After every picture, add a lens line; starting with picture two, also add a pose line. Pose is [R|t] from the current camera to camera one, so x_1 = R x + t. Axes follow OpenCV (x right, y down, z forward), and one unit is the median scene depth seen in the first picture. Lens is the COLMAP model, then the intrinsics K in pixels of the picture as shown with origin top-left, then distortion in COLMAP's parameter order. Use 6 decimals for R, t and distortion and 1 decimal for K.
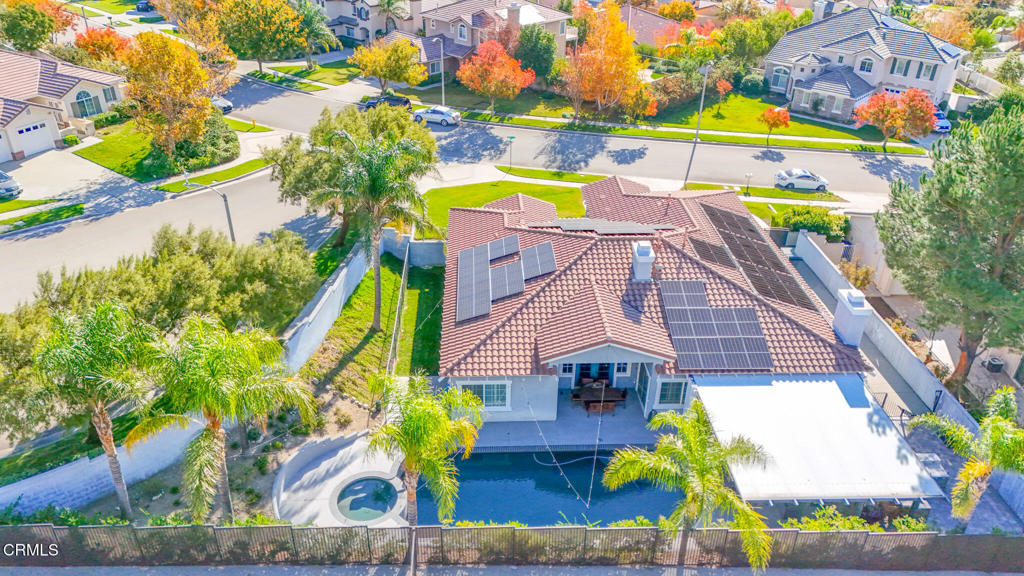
lens RADIAL K [[742.8, 0, 496.7], [0, 742.8, 286.0], [0, 0, 1]] dist [0.069647, -0.050648]
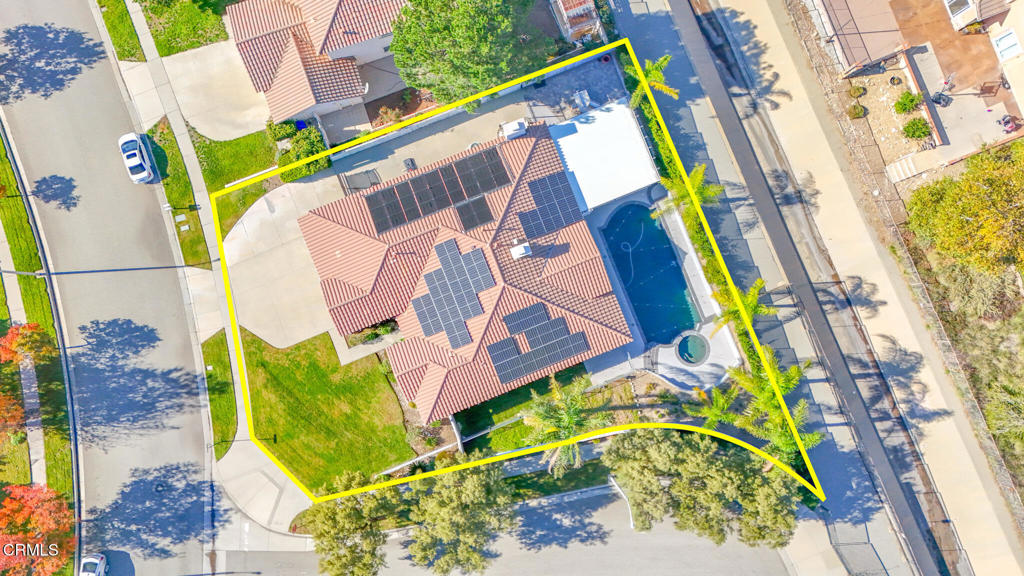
lens RADIAL K [[742.8, 0, 496.7], [0, 742.8, 286.0], [0, 0, 1]] dist [0.069647, -0.050648]
pose [[-0.343961, -0.938927, 0.010354, 0.130461], [0.433510, -0.149009, 0.888744, -1.471104], [-0.832923, 0.310181, 0.458287, 0.356536]]
